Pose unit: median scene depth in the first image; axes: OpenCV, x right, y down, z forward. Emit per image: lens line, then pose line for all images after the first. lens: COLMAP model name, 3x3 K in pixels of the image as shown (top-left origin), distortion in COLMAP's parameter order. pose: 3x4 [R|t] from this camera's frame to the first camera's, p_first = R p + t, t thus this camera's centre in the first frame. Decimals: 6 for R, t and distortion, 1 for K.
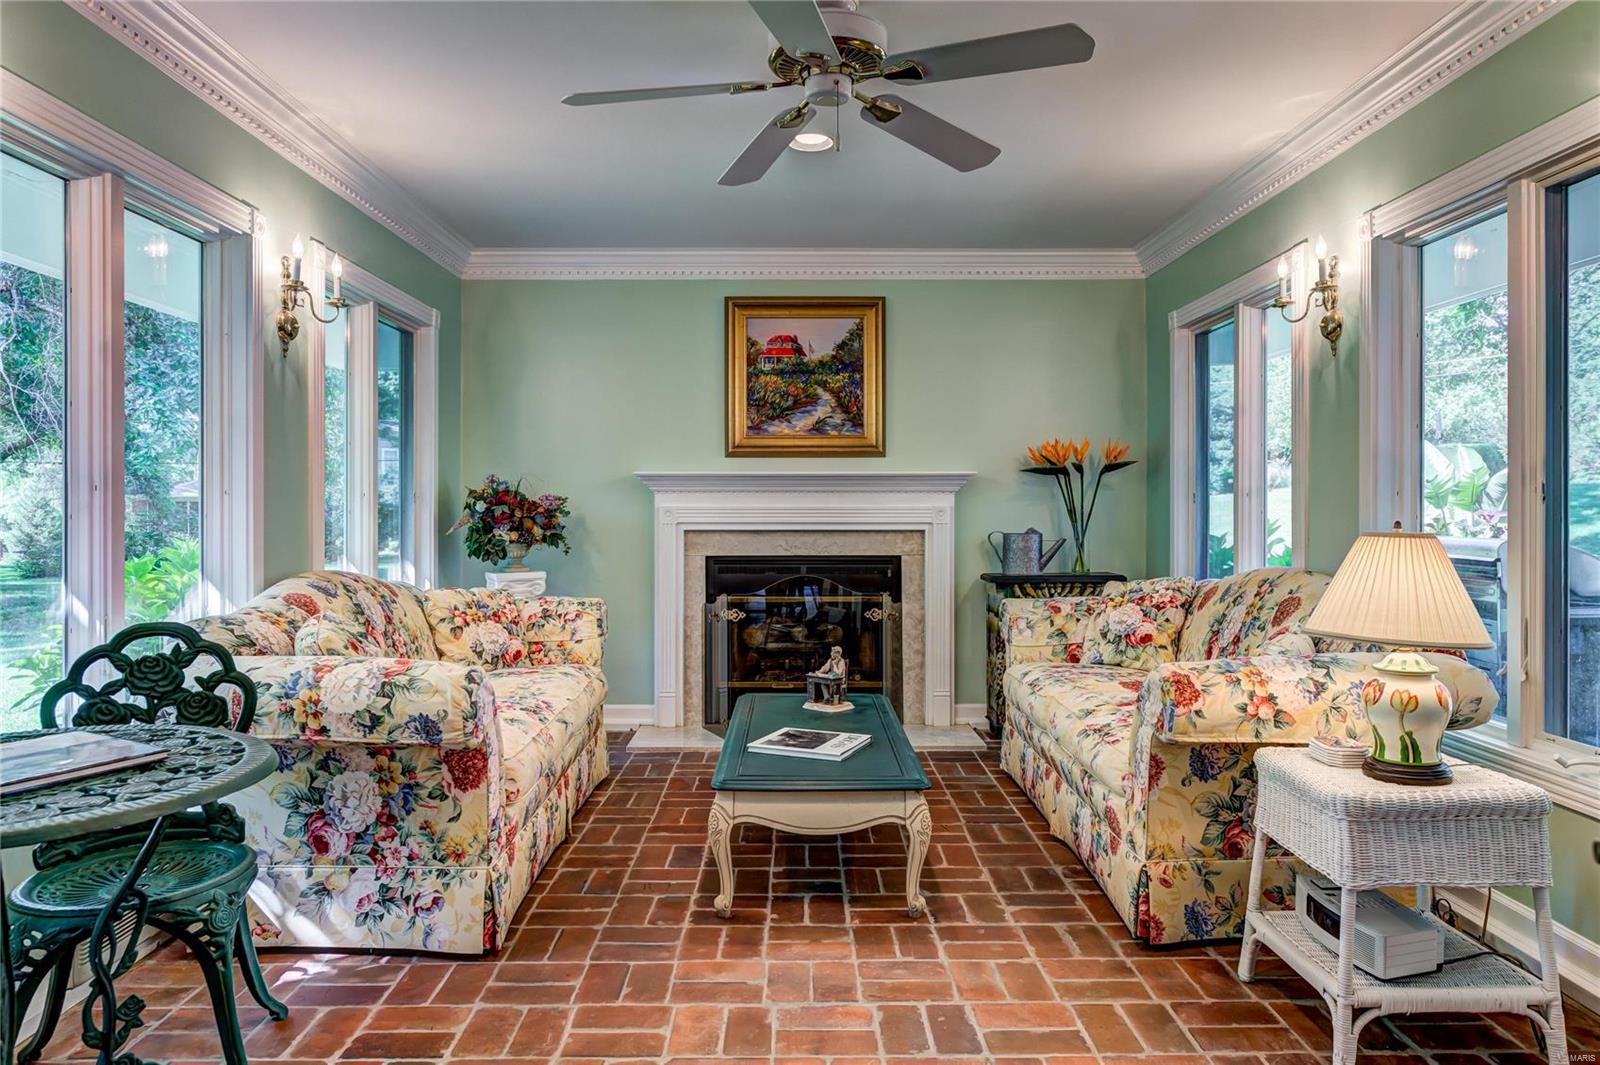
lens RADIAL K [[1066.4, 0, 794.9], [0, 1066.4, 516.8], [0, 0, 1]] dist [0.002998, -0.002098]
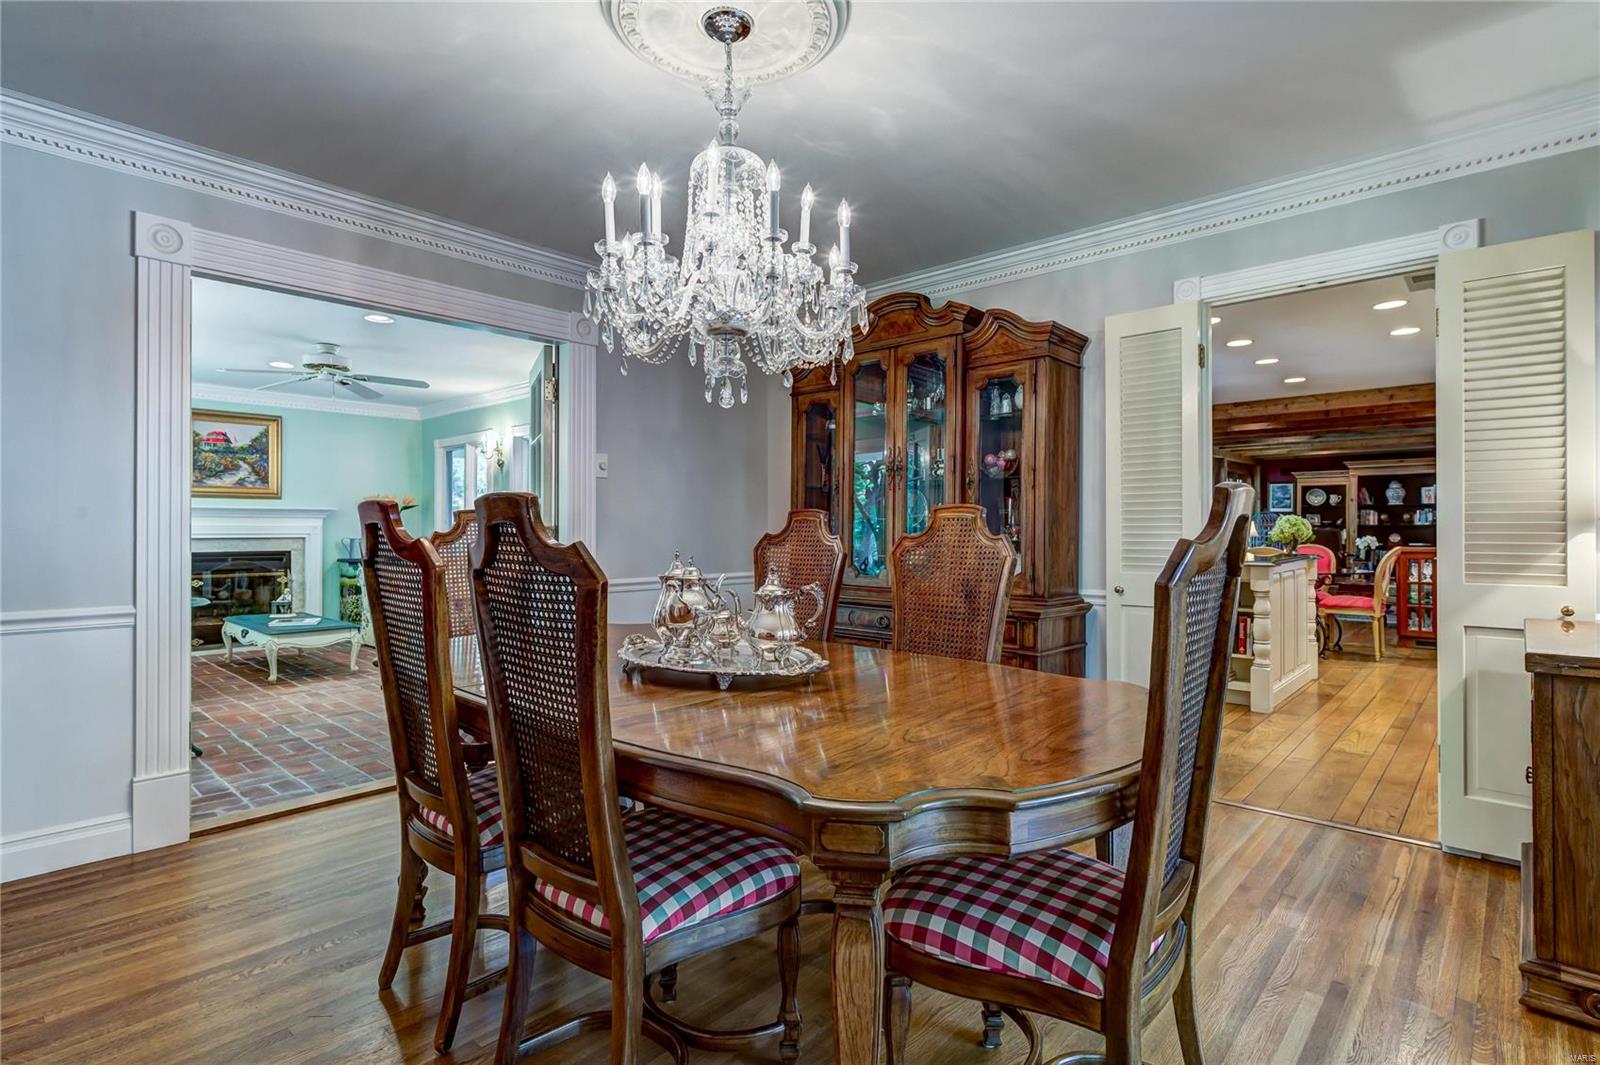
lens RADIAL K [[790.5, 0, 797.0], [0, 790.5, 531.8], [0, 0, 1]] dist [-0.003246, 0.000319]
pose [[0.692105, -0.001588, 0.721795, -0.478252], [0.002534, 0.999997, -0.000229, 0.007821], [-0.721792, 0.001988, 0.692107, -1.044138]]
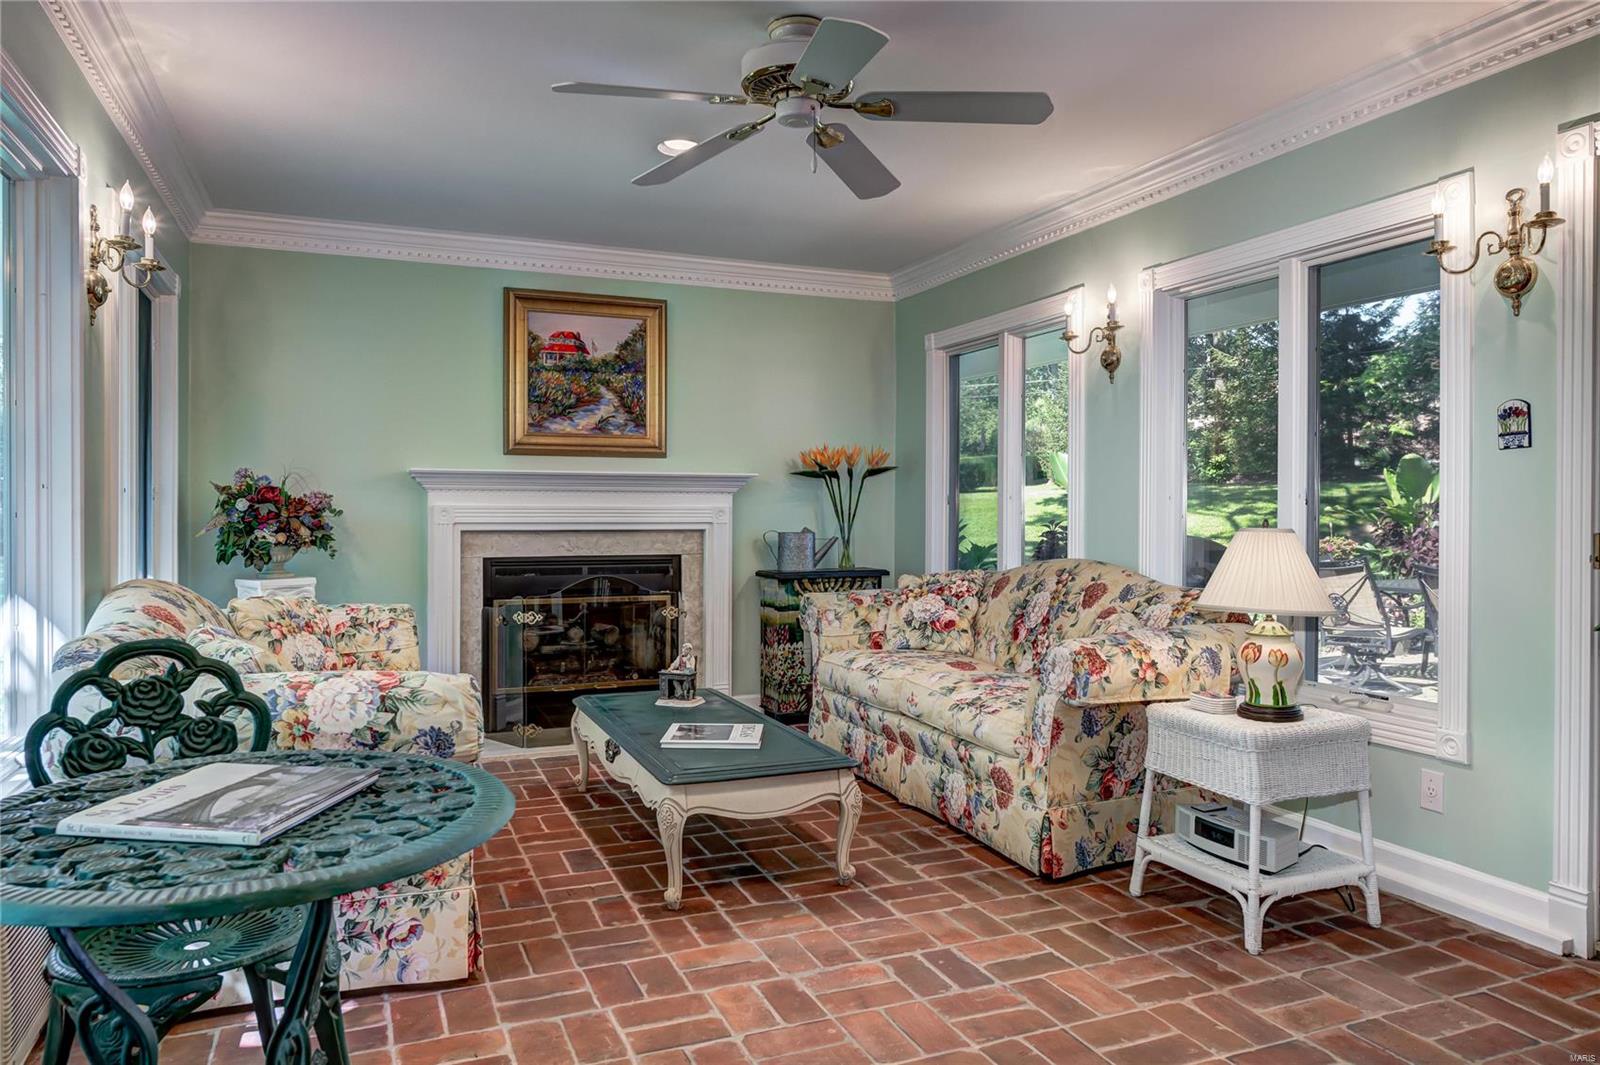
lens RADIAL K [[1066.4, 0, 808.6], [0, 1066.4, 527.3], [0, 0, 1]] dist [0.002998, -0.002098]
pose [[0.925622, -0.003140, 0.378435, -0.279881], [-0.000458, 0.999956, 0.009418, 0.000789], [-0.378448, -0.008891, 0.925580, 0.010064]]
